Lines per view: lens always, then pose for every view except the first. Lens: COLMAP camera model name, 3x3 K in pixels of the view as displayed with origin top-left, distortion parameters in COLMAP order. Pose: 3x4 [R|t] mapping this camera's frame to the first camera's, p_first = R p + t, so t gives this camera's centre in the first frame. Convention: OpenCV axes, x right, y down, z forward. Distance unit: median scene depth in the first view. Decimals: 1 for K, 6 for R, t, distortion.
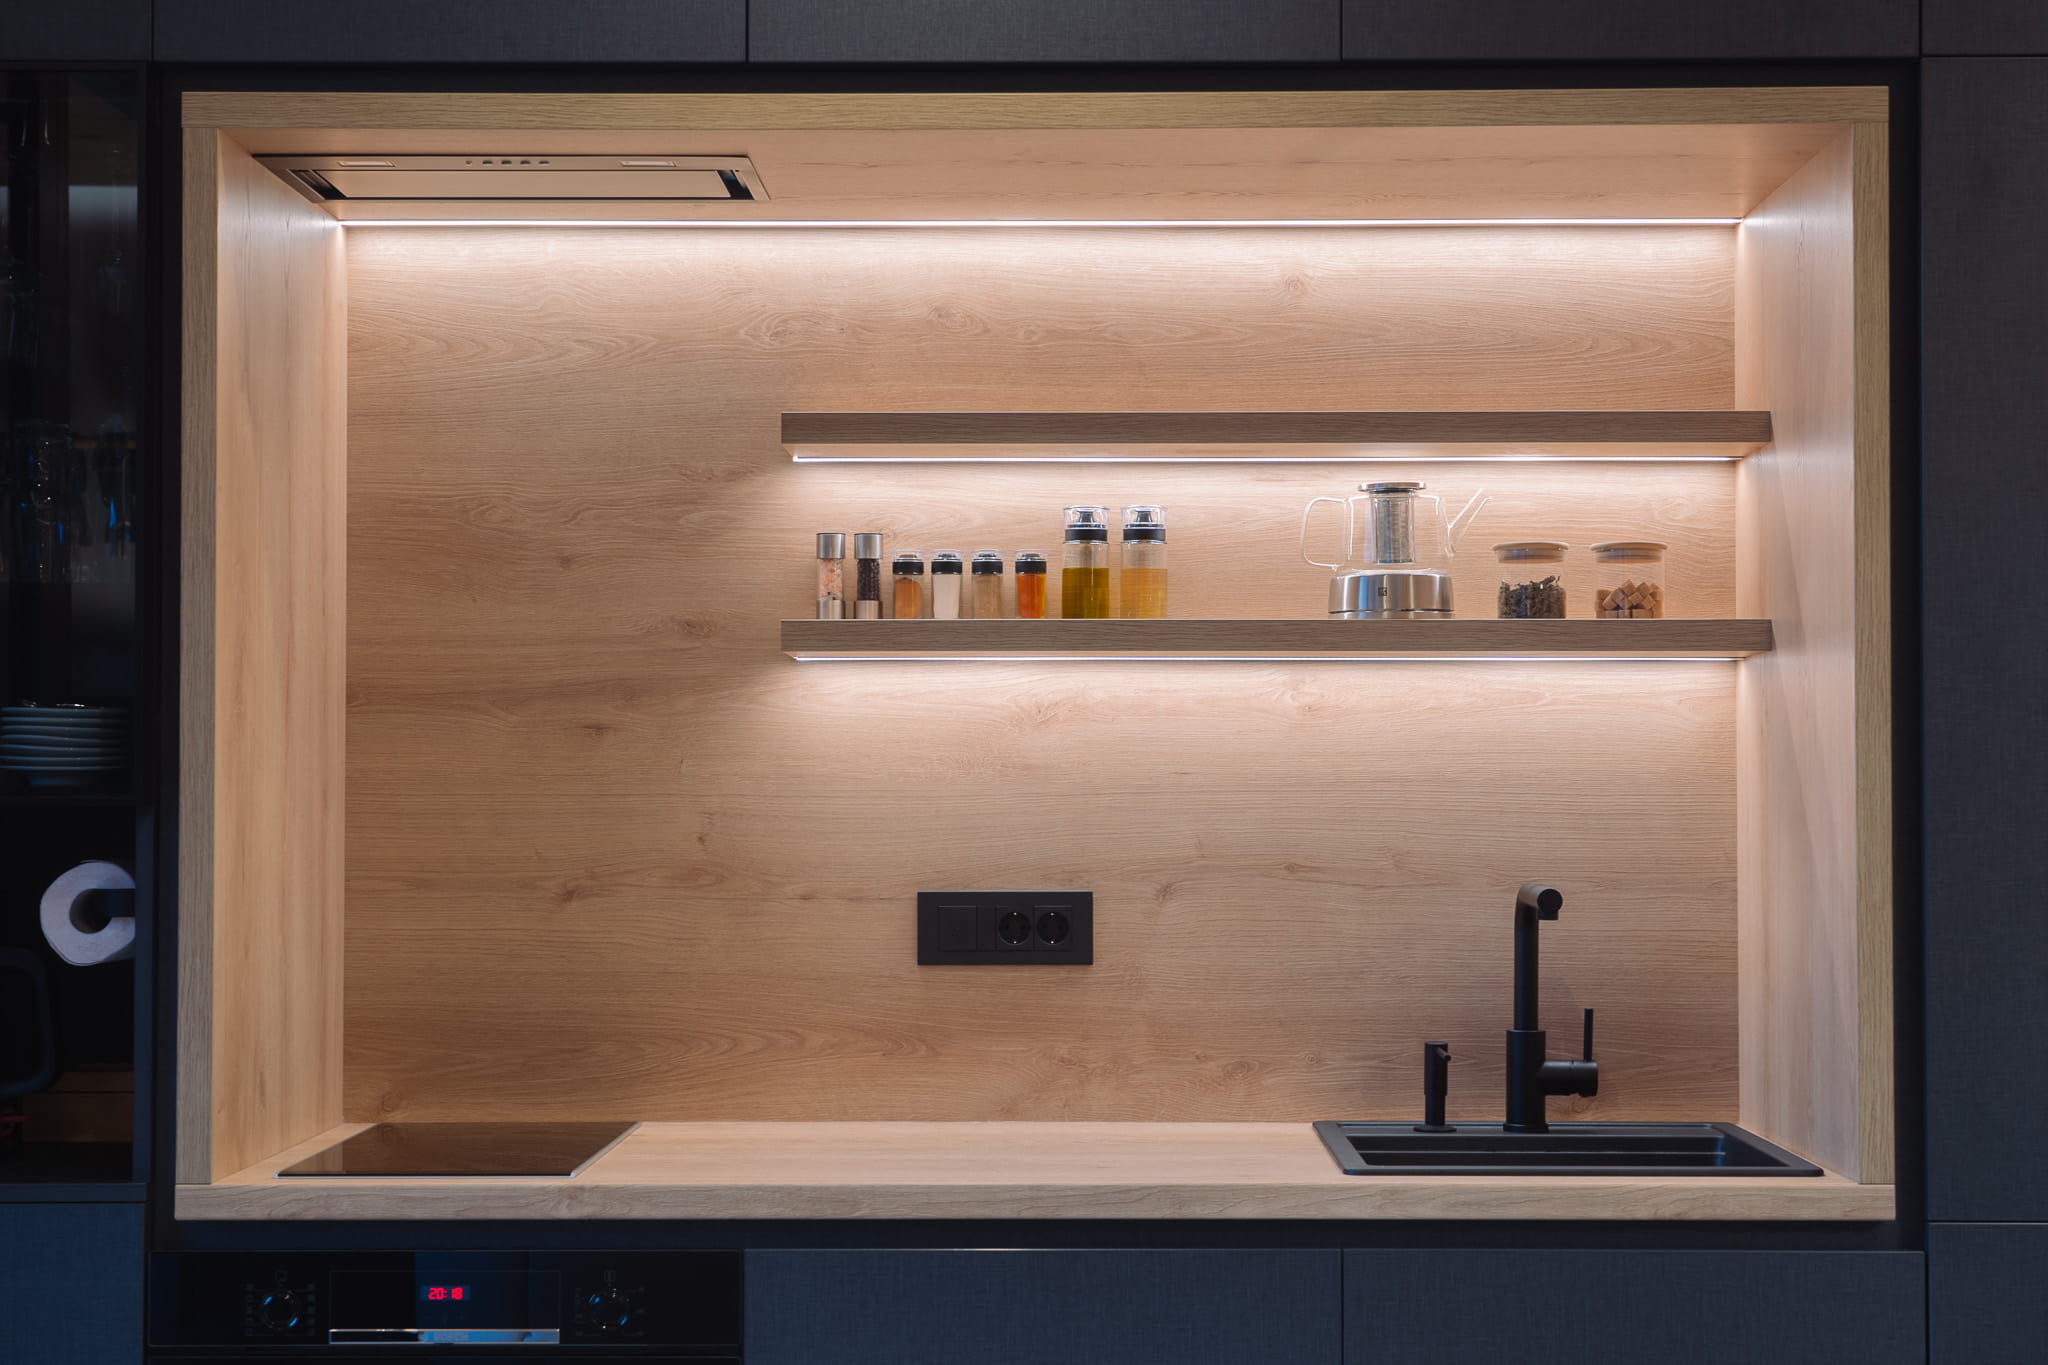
lens RADIAL K [[3464.7, 0, 1024.0], [0, 3464.7, 682.5], [0, 0, 1]] dist [0.104990, 0.074563]
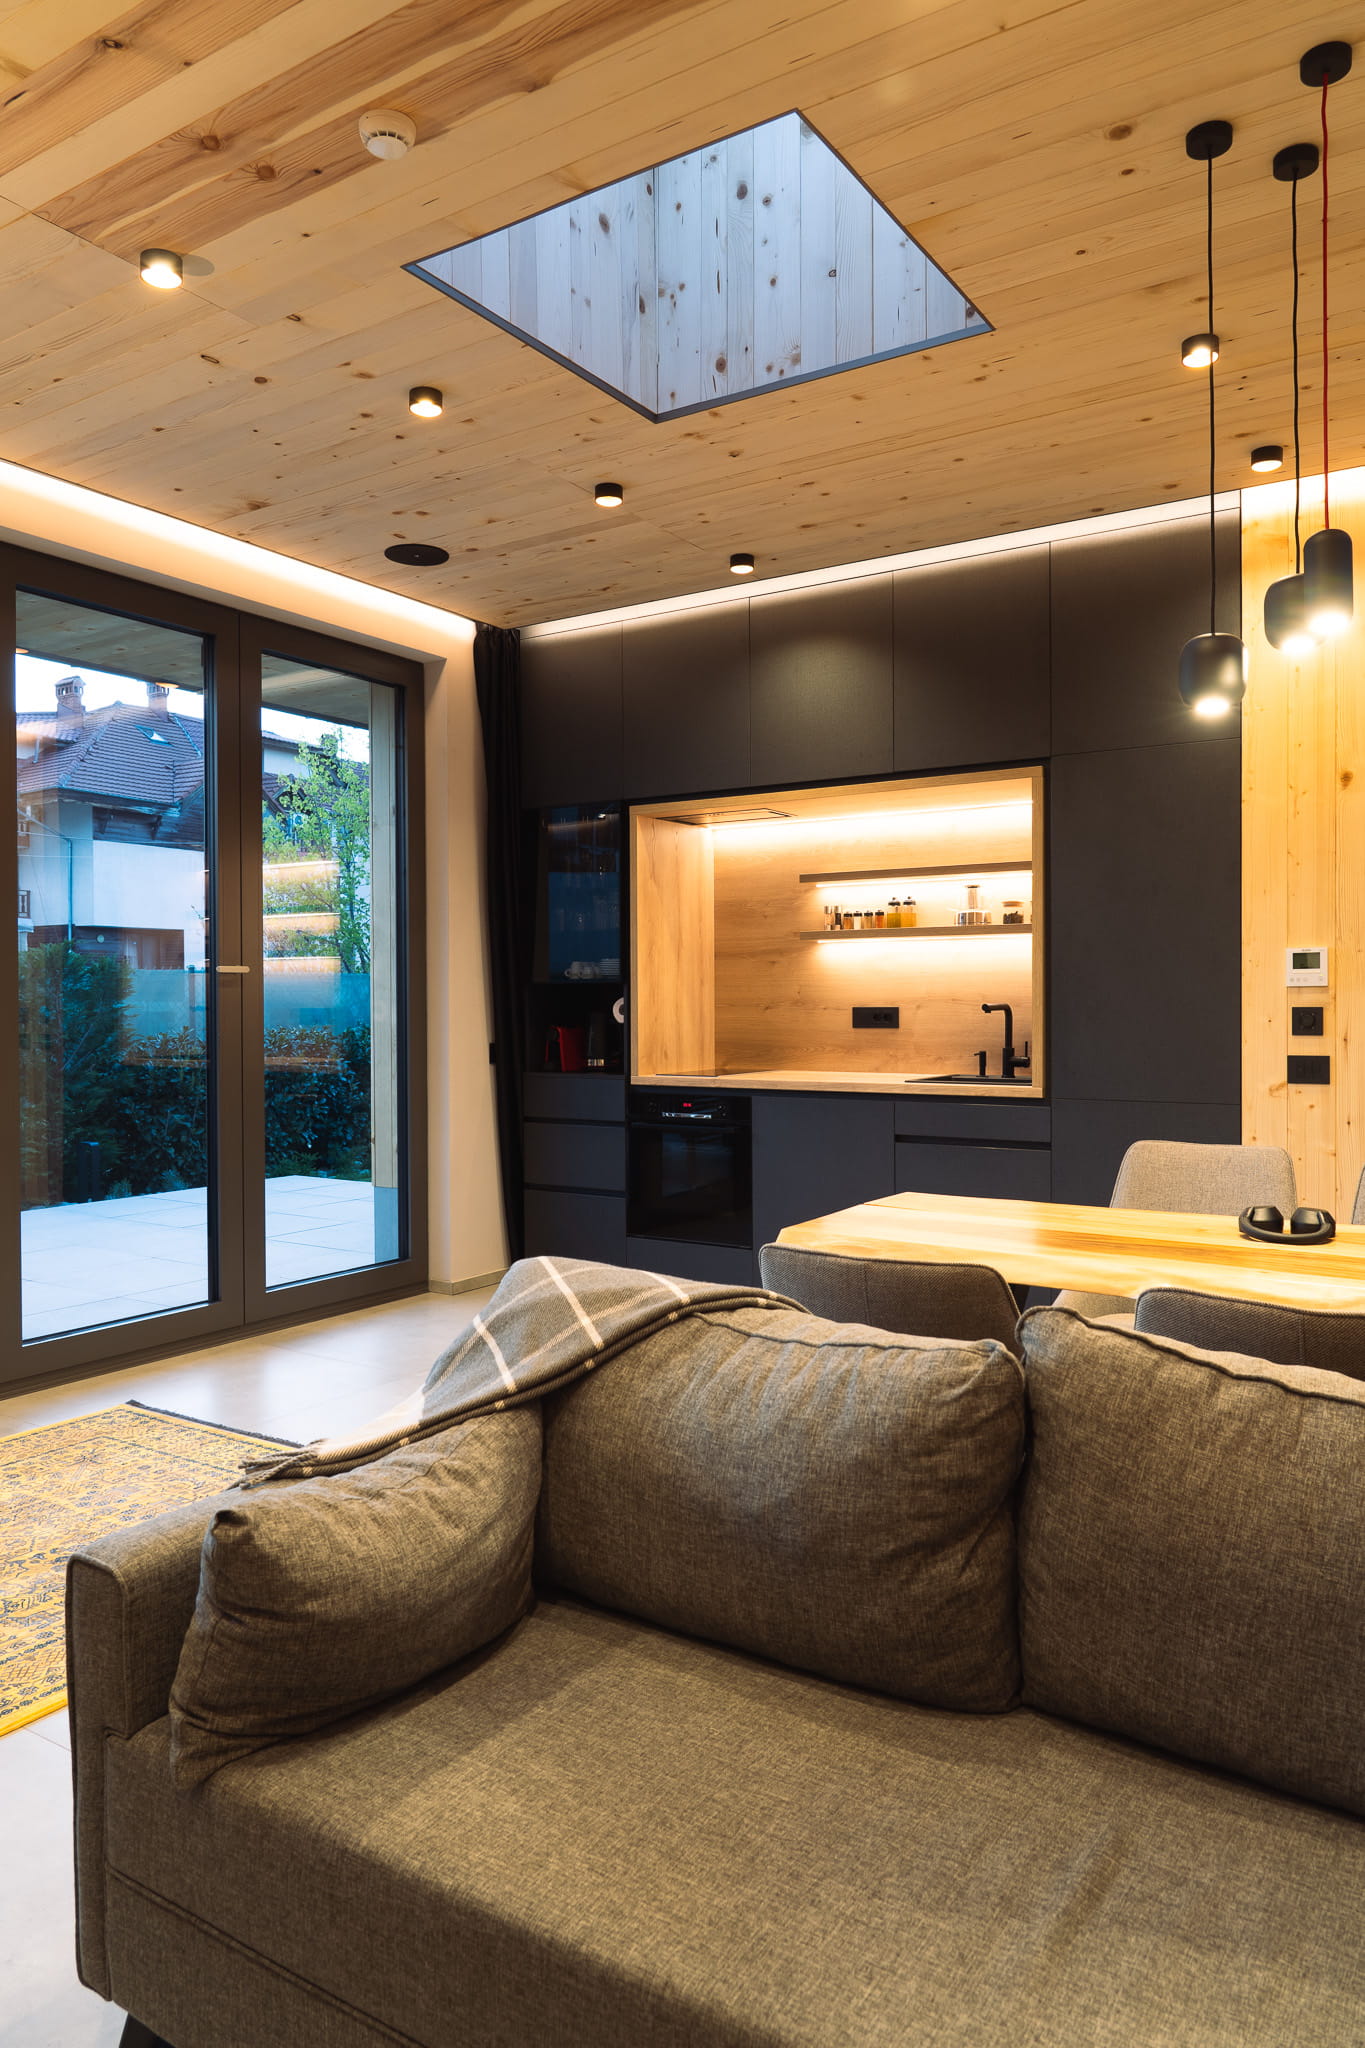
lens RADIAL K [[1371.9, 0, 682.5], [0, 1371.9, 1024.0], [0, 0, 1]] dist [-0.031801, 0.003941]
pose [[0.847096, 0.004813, -0.531418, 0.565294], [0.021740, 0.998808, 0.043702, 0.012750], [0.530995, -0.048573, 0.845982, -0.272735]]
